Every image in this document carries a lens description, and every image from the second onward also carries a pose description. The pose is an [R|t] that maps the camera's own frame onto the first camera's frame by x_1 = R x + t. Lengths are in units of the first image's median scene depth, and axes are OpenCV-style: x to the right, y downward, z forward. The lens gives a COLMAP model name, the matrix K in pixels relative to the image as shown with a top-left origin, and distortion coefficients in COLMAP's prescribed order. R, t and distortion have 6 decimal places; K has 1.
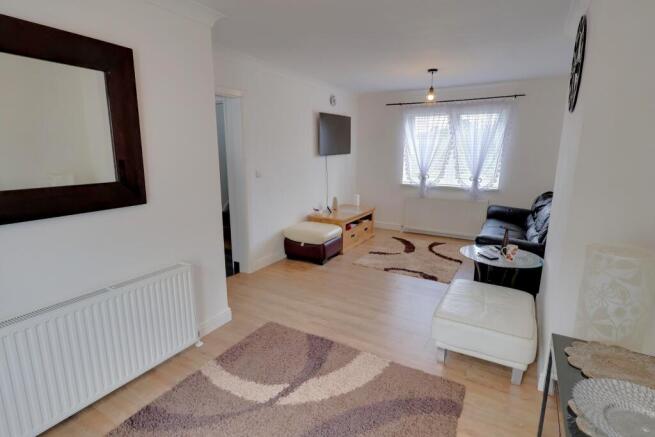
lens RADIAL K [[311.2, 0, 324.6], [0, 311.2, 214.3], [0, 0, 1]] dist [-0.001978, 0.000203]
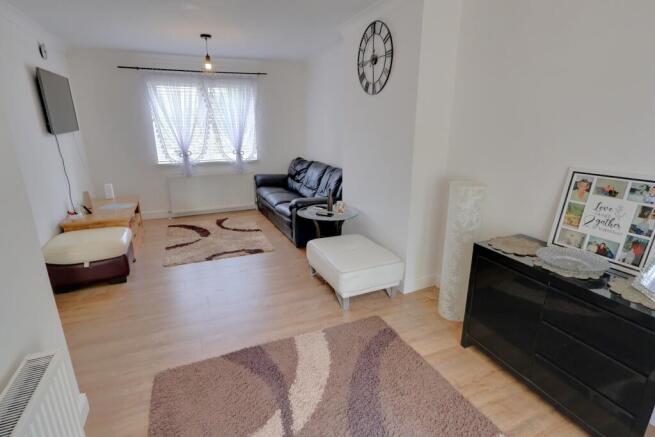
lens RADIAL K [[311.2, 0, 324.6], [0, 311.2, 214.3], [0, 0, 1]] dist [-0.001978, 0.000203]
pose [[0.630774, -0.225041, 0.742618, -0.197537], [0.165917, 0.974004, 0.154231, -0.027670], [-0.758021, 0.025928, 0.651714, 0.126467]]
